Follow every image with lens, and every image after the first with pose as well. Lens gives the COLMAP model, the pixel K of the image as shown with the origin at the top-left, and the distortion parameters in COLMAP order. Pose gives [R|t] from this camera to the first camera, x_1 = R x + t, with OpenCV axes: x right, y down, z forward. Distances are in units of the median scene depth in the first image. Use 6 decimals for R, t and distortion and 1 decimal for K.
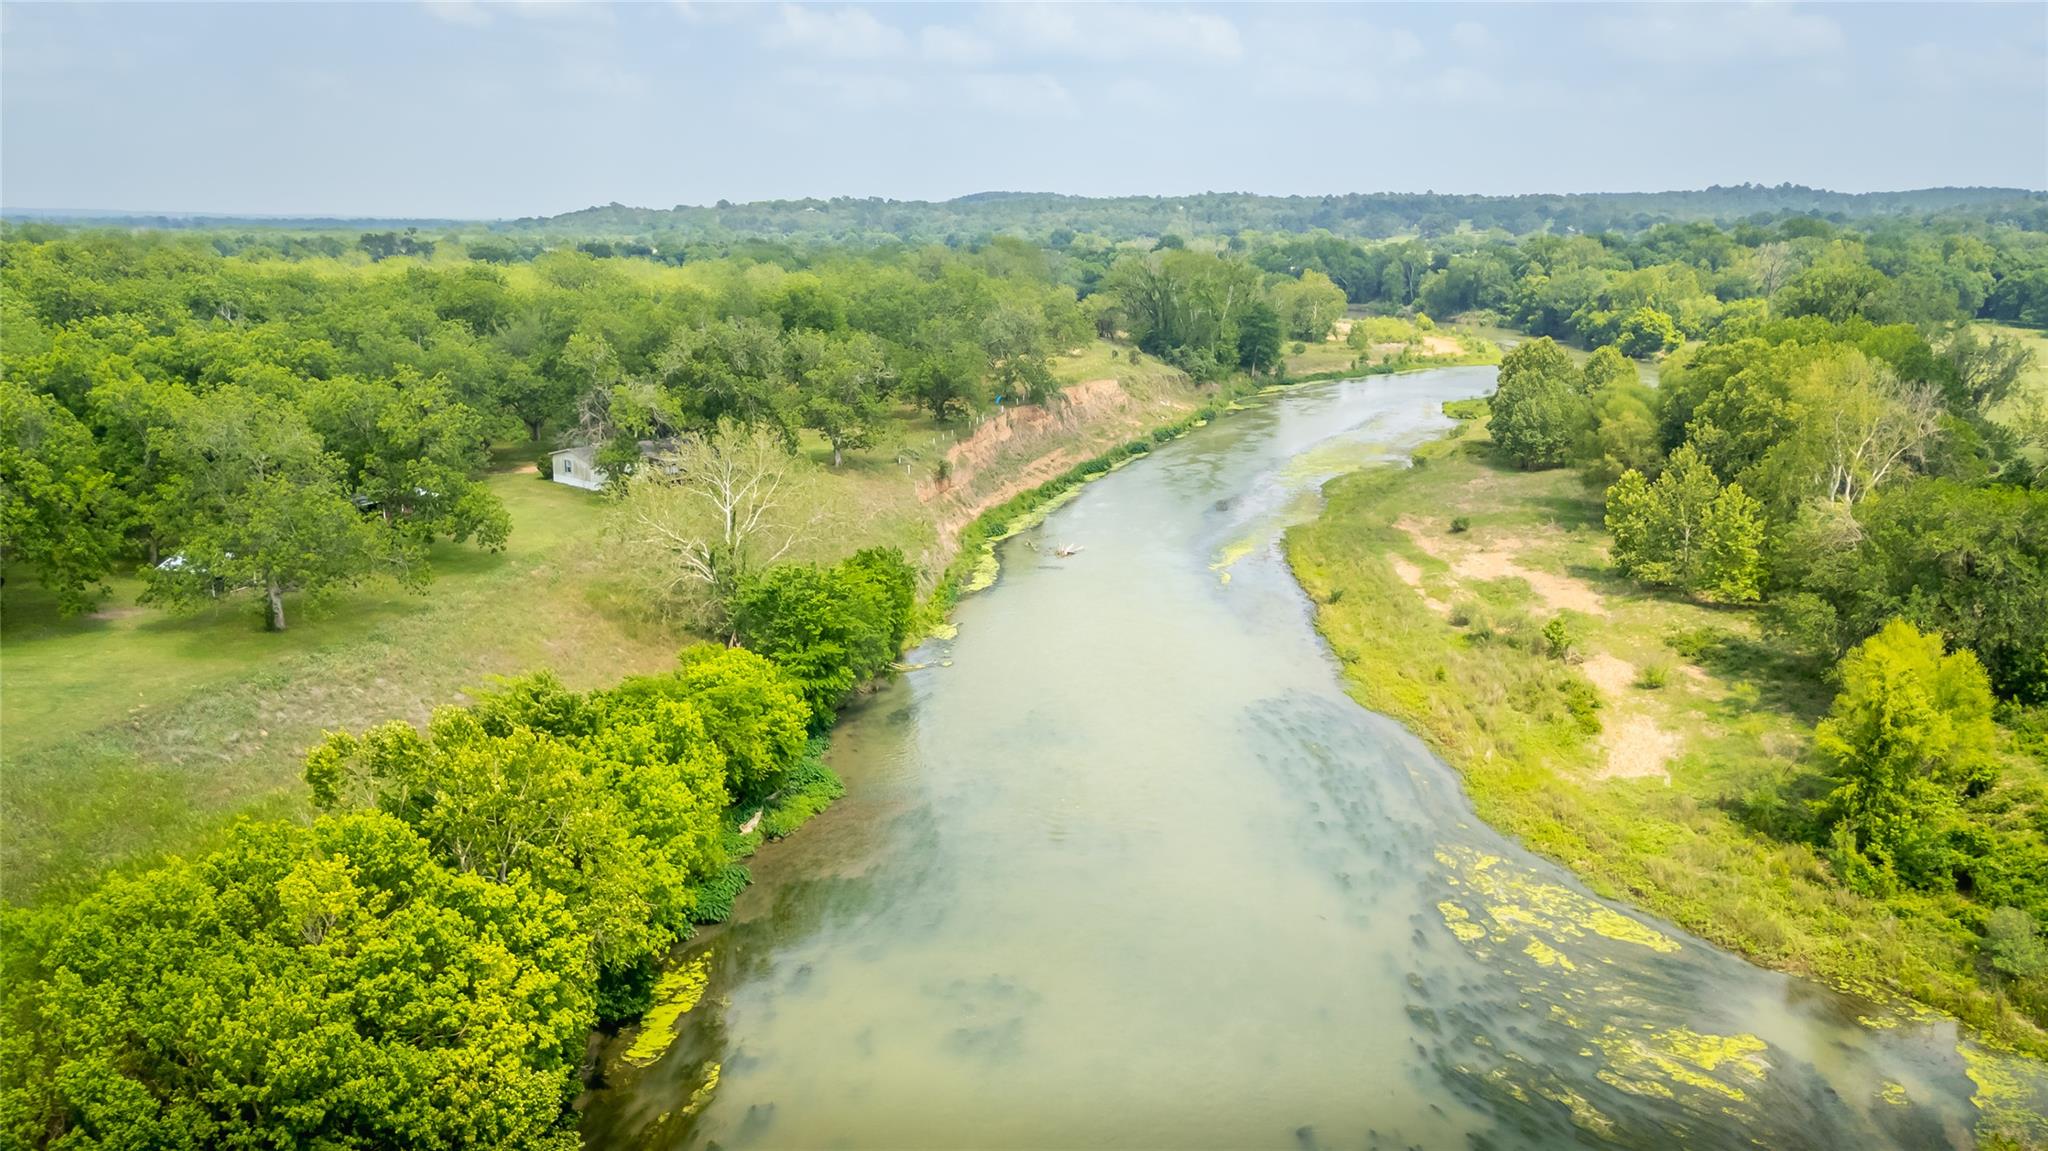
lens RADIAL K [[1497.1, 0, 1024.0], [0, 1497.1, 575.5], [0, 0, 1]] dist [0.042963, -0.058237]
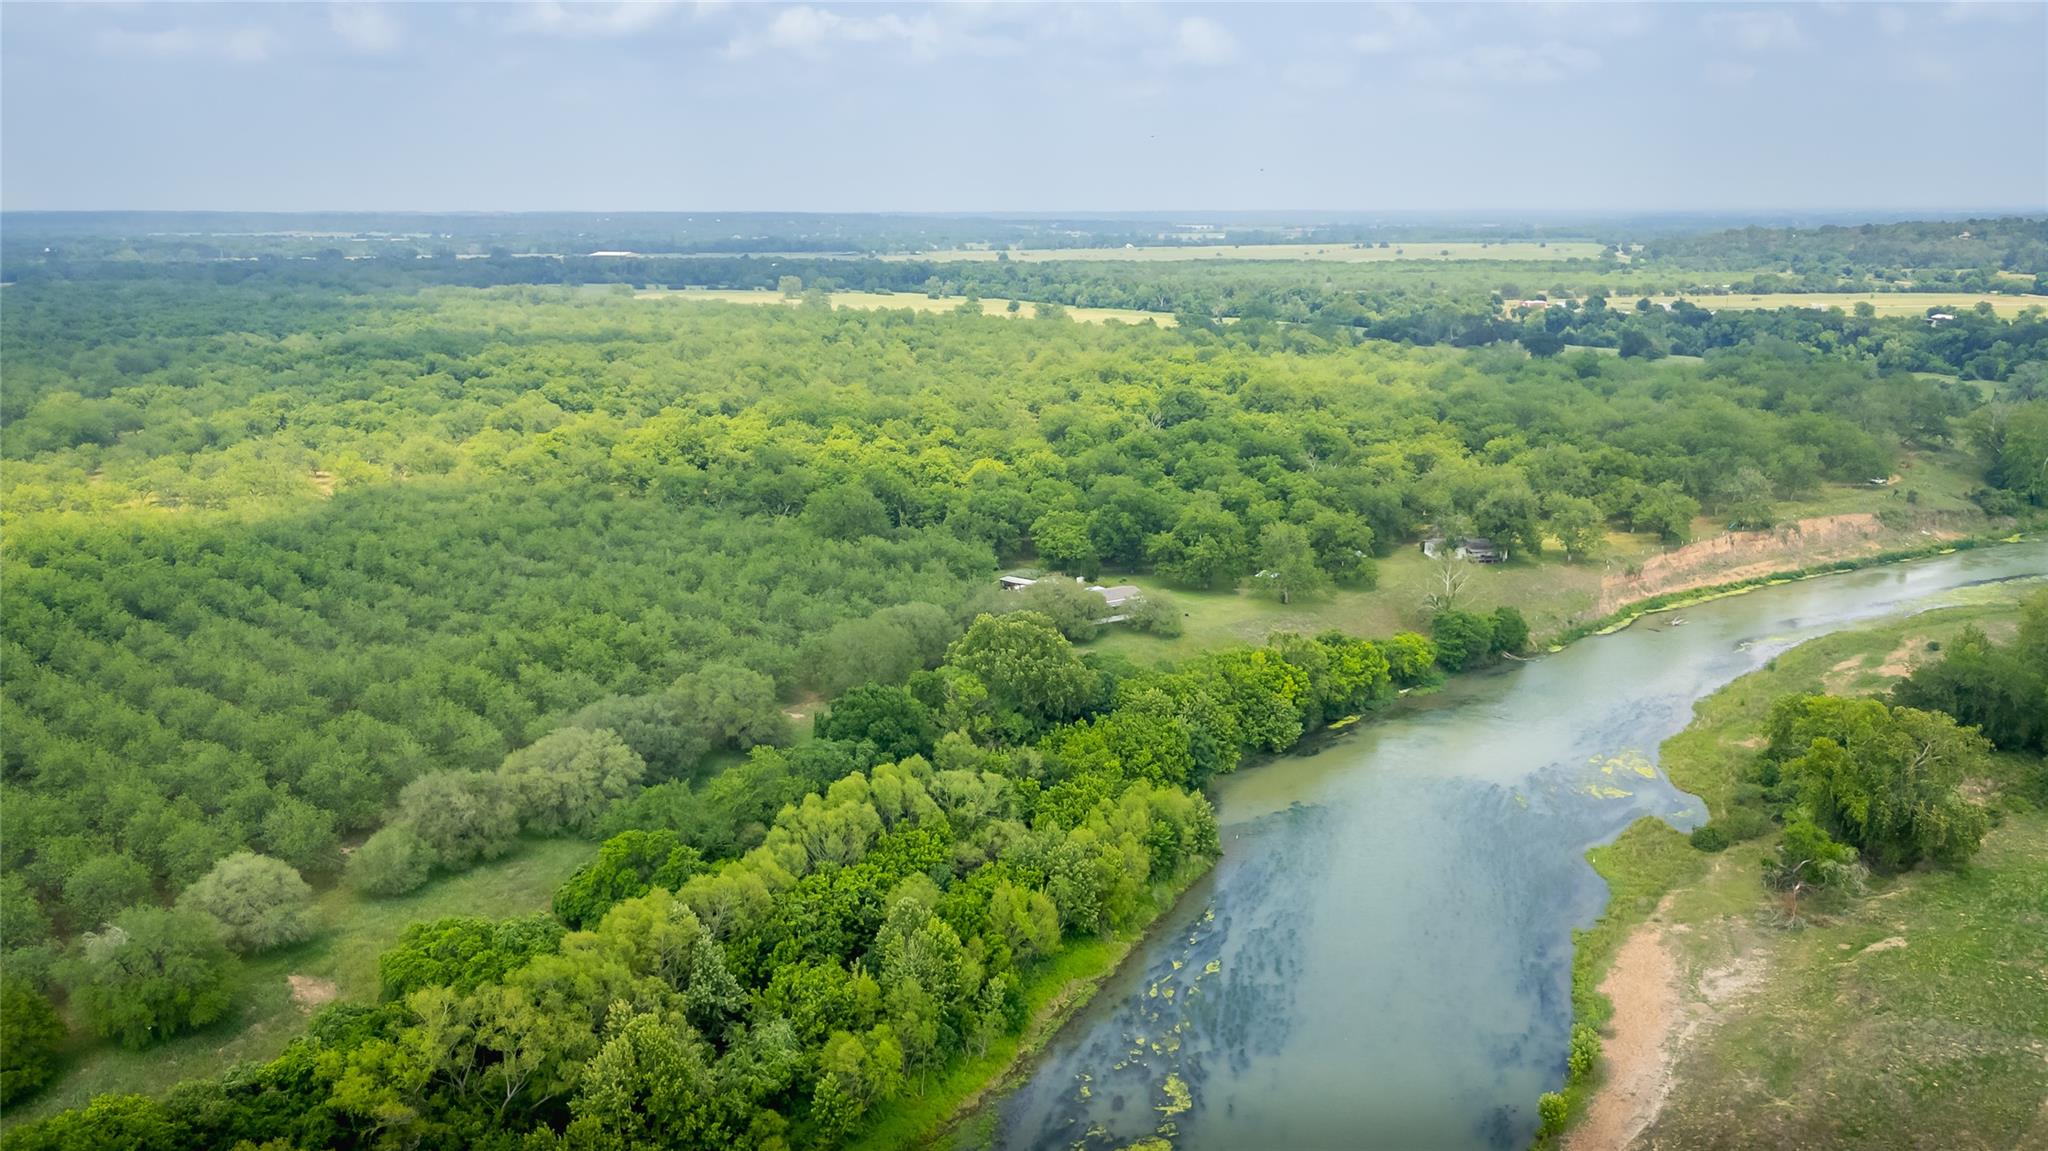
lens RADIAL K [[1497.1, 0, 1024.0], [0, 1497.1, 575.5], [0, 0, 1]] dist [0.042963, -0.058237]
pose [[0.747266, 0.143634, -0.648817, 0.800871], [-0.137742, 0.988636, 0.060220, -0.096314], [0.650093, 0.044369, 0.758558, -1.233589]]
